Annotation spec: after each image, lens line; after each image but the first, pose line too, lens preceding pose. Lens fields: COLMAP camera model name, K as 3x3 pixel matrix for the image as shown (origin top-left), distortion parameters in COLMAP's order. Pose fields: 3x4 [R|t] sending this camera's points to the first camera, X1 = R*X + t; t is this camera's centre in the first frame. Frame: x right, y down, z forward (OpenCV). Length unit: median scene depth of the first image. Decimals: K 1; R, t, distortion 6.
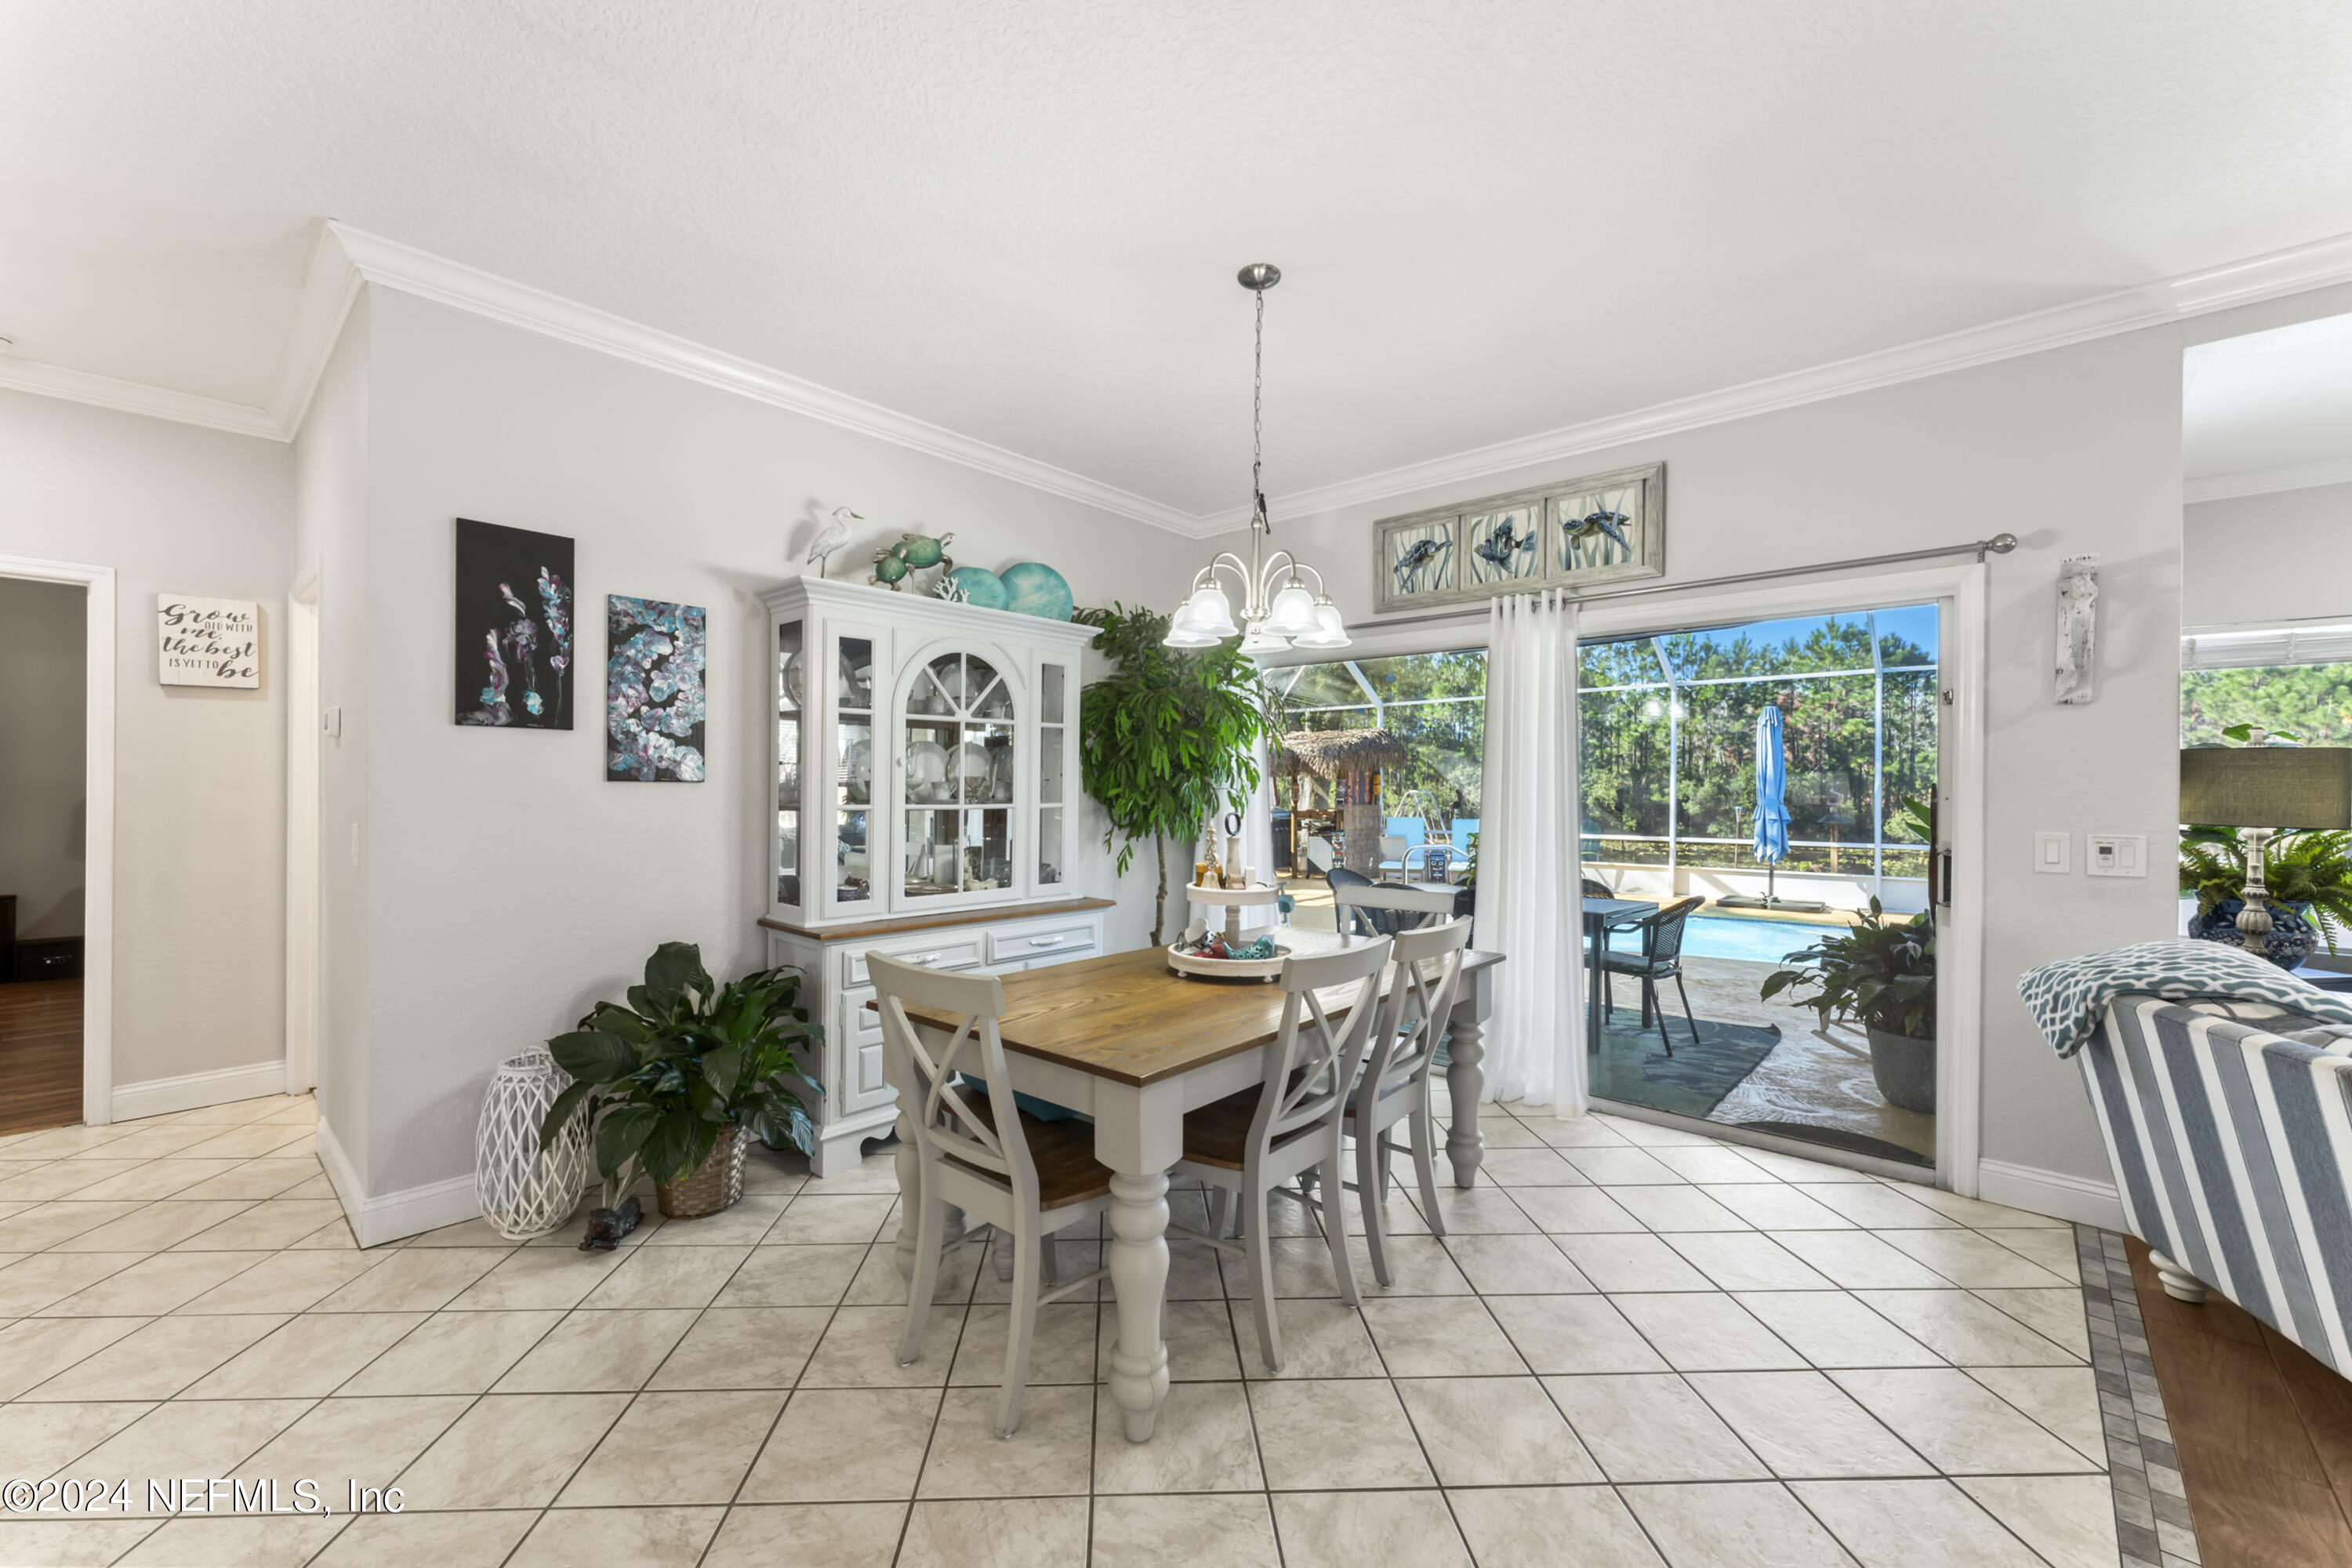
lens RADIAL K [[944.5, 0, 1176.0], [0, 944.5, 784.0], [0, 0, 1]] dist [0.000460, -0.000163]
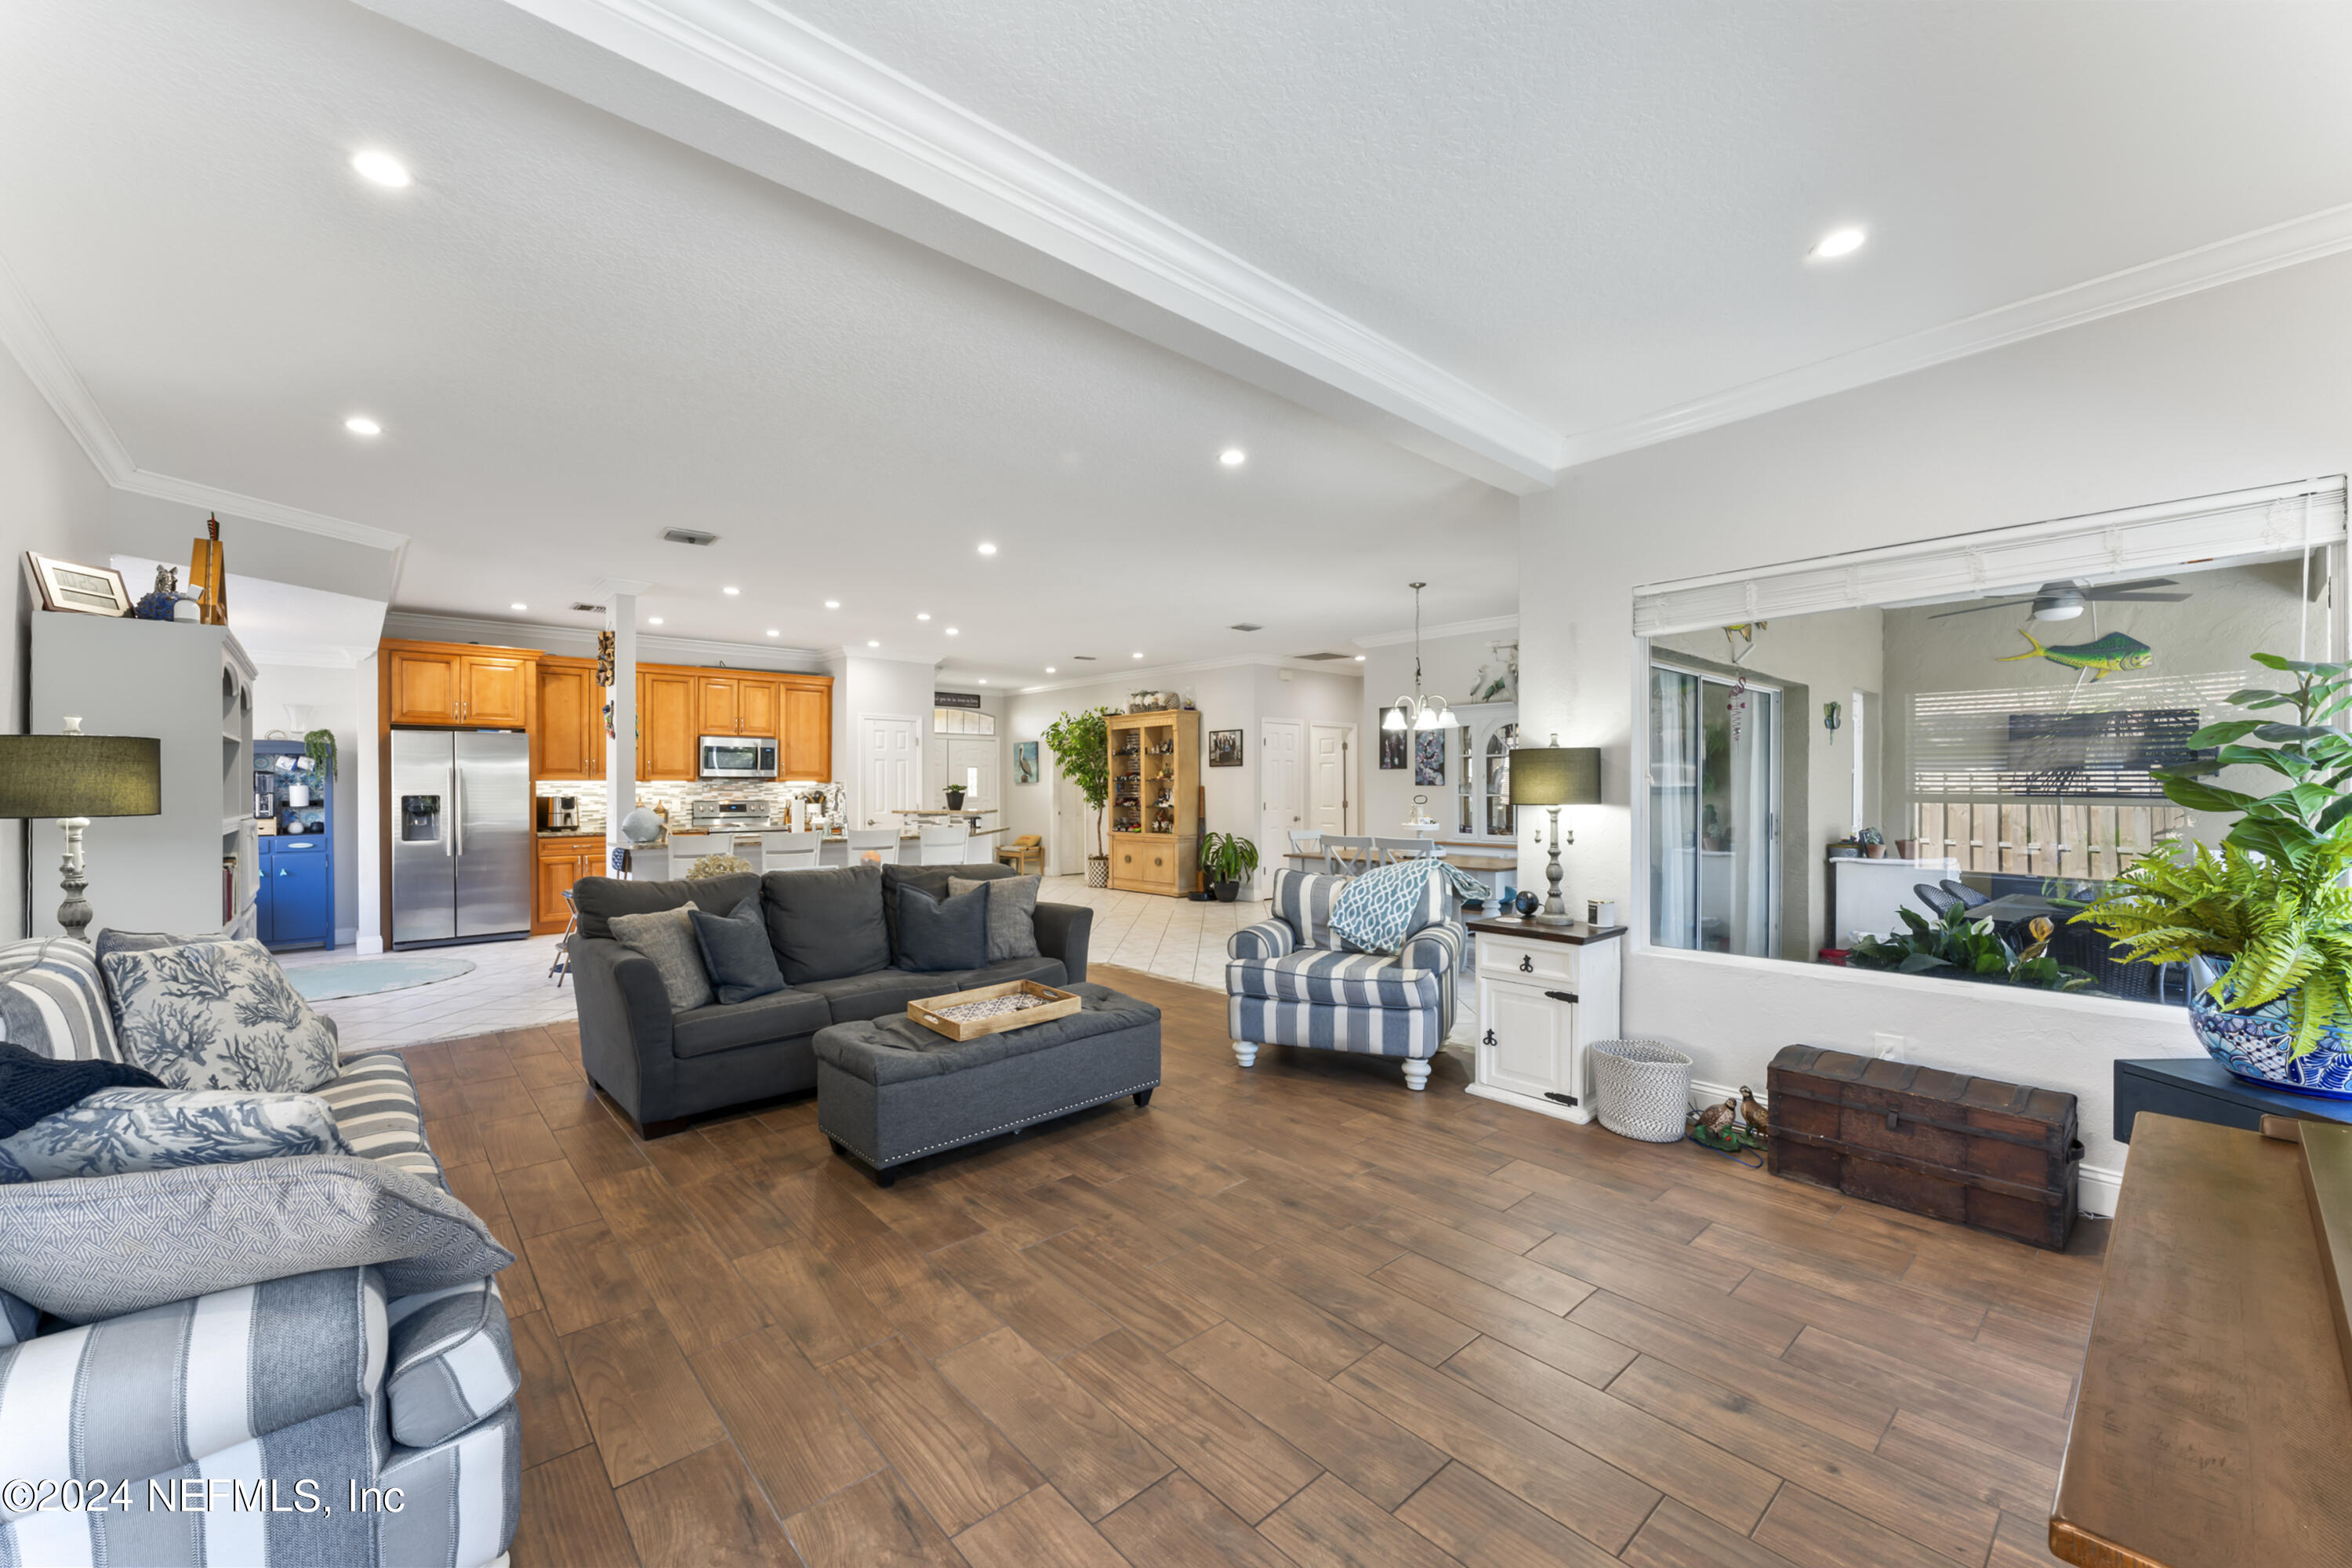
lens RADIAL K [[920.6, 0, 1163.1], [0, 920.6, 790.4], [0, 0, 1]] dist [0.001172, 0.000407]
pose [[-0.114112, -0.004558, -0.993457, 1.871851], [0.003354, 0.999982, -0.004973, 0.019693], [0.993462, -0.003900, -0.114094, 0.432980]]
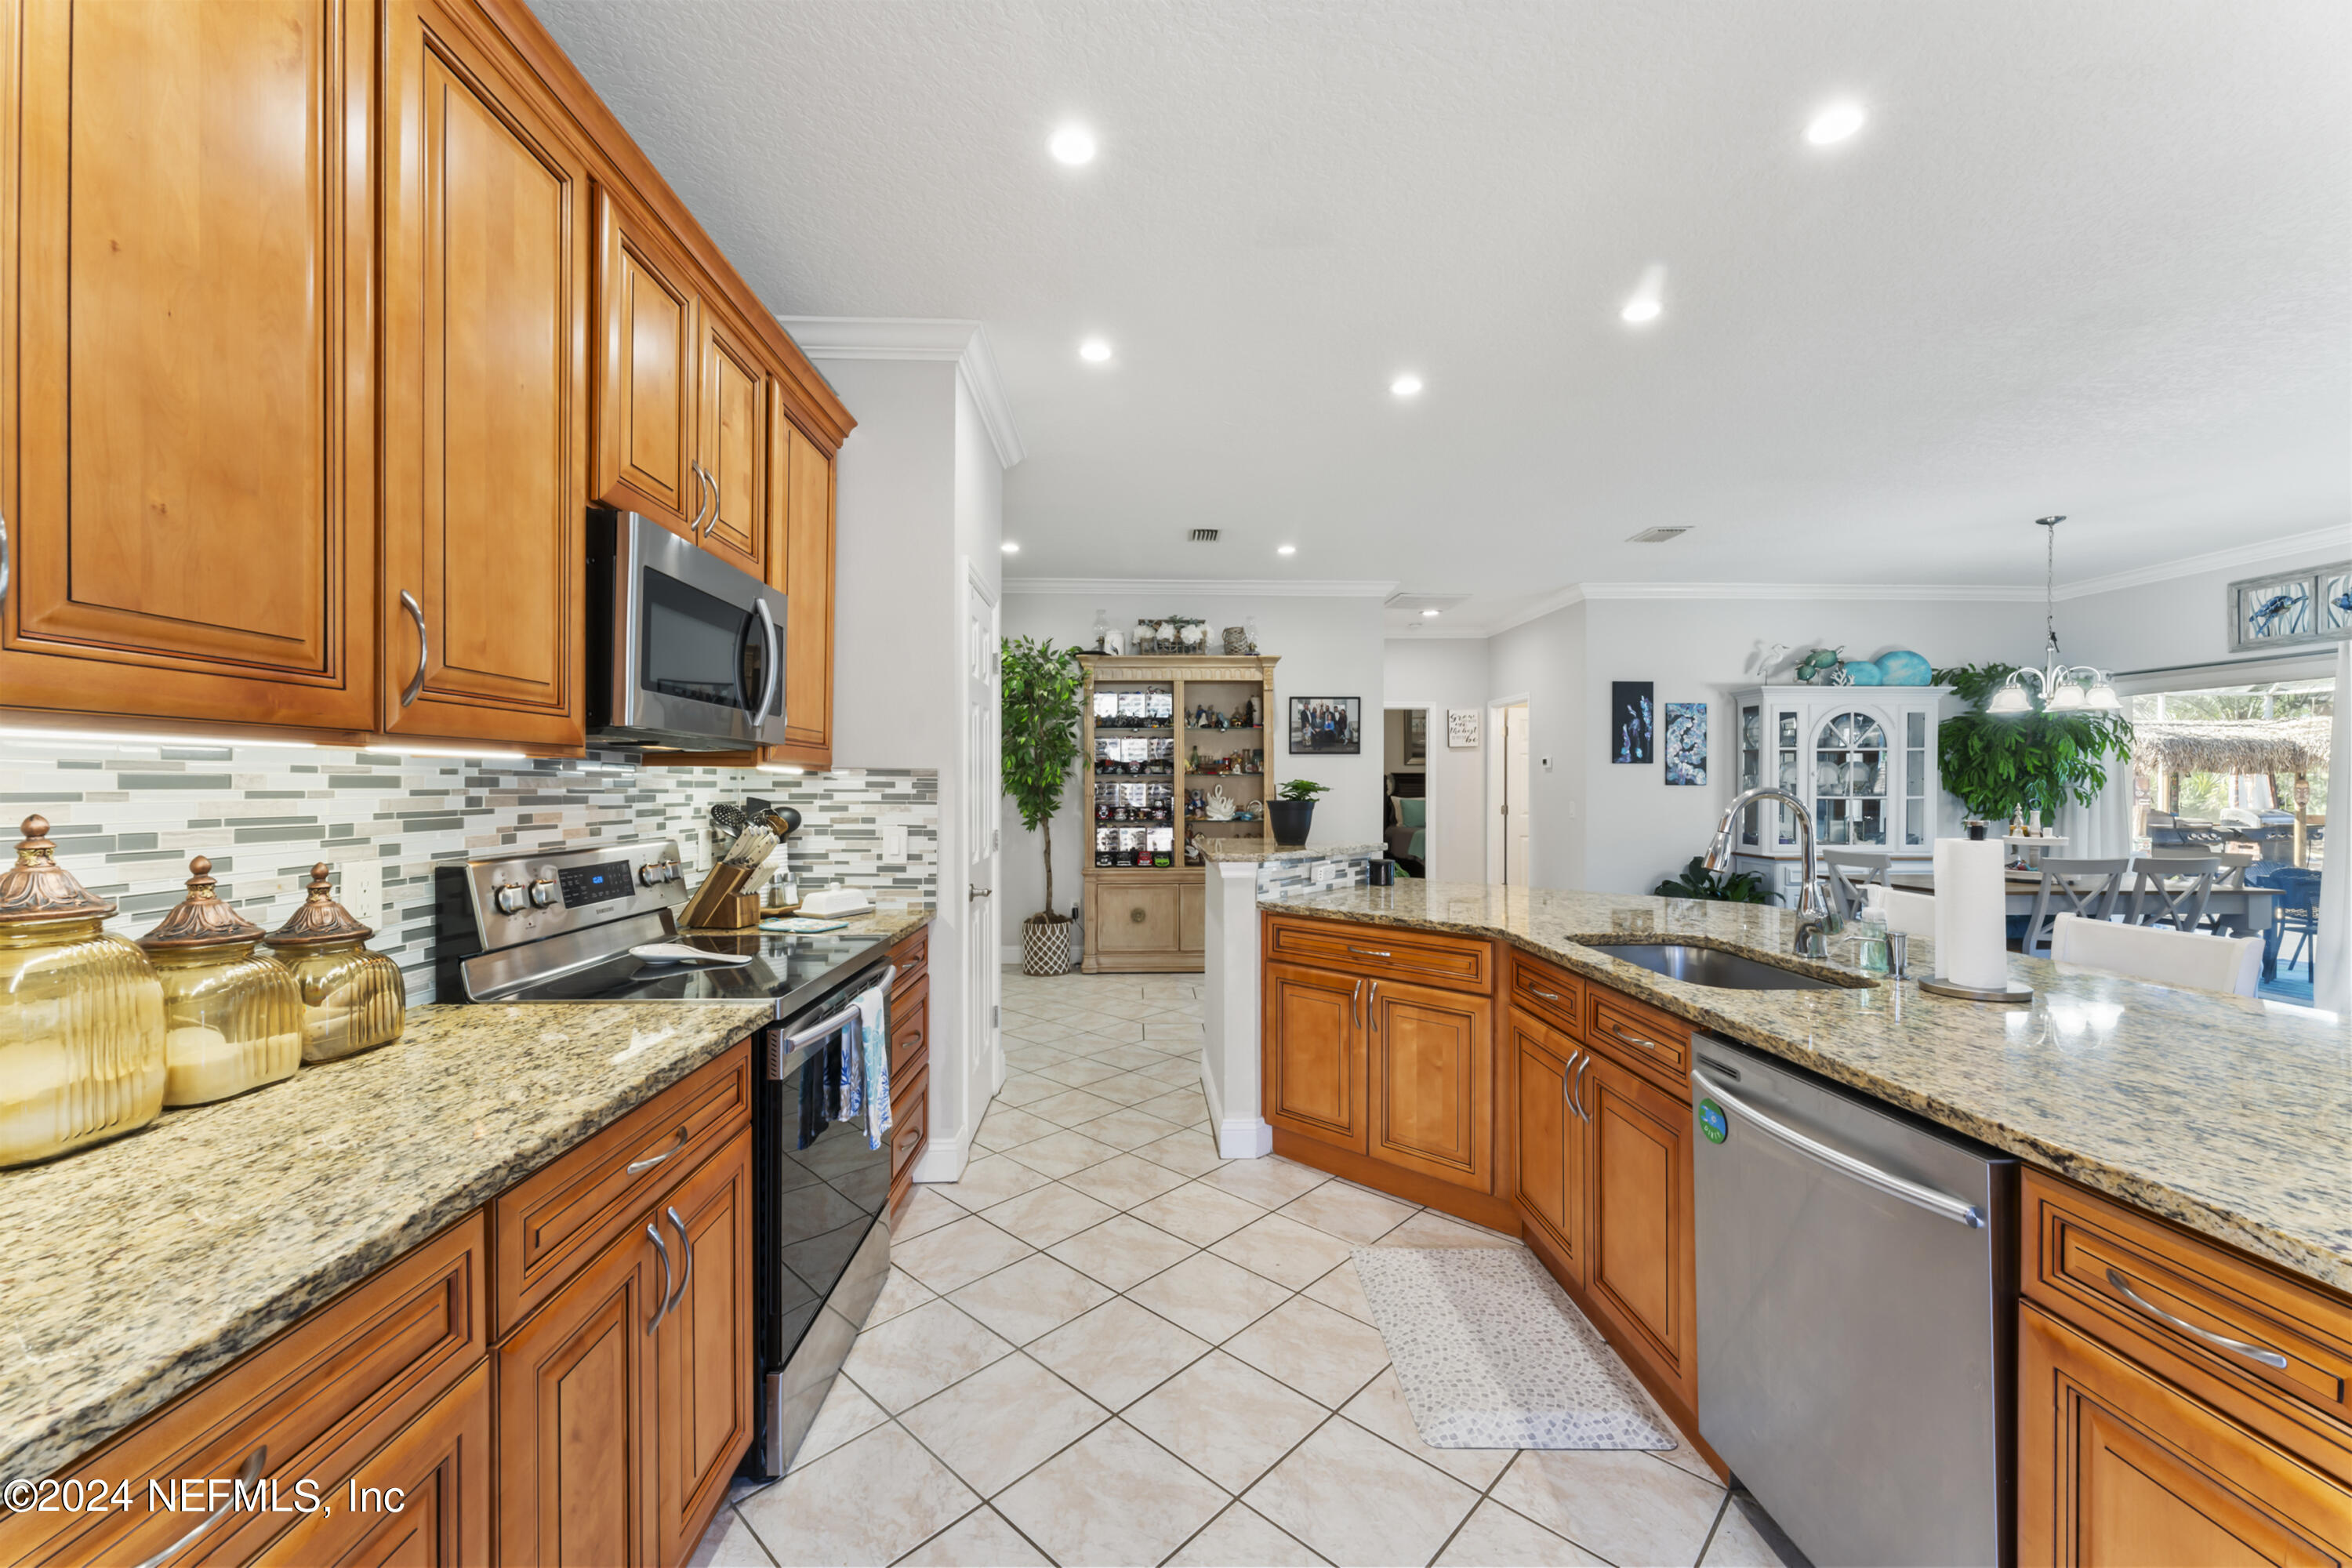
lens RADIAL K [[920.6, 0, 1163.1], [0, 920.6, 790.4], [0, 0, 1]] dist [0.001172, 0.000407]
pose [[0.682494, -0.003518, -0.730883, 0.156965], [0.006788, 0.999976, 0.001526, -0.001138], [0.730860, -0.006003, 0.682501, -1.124522]]
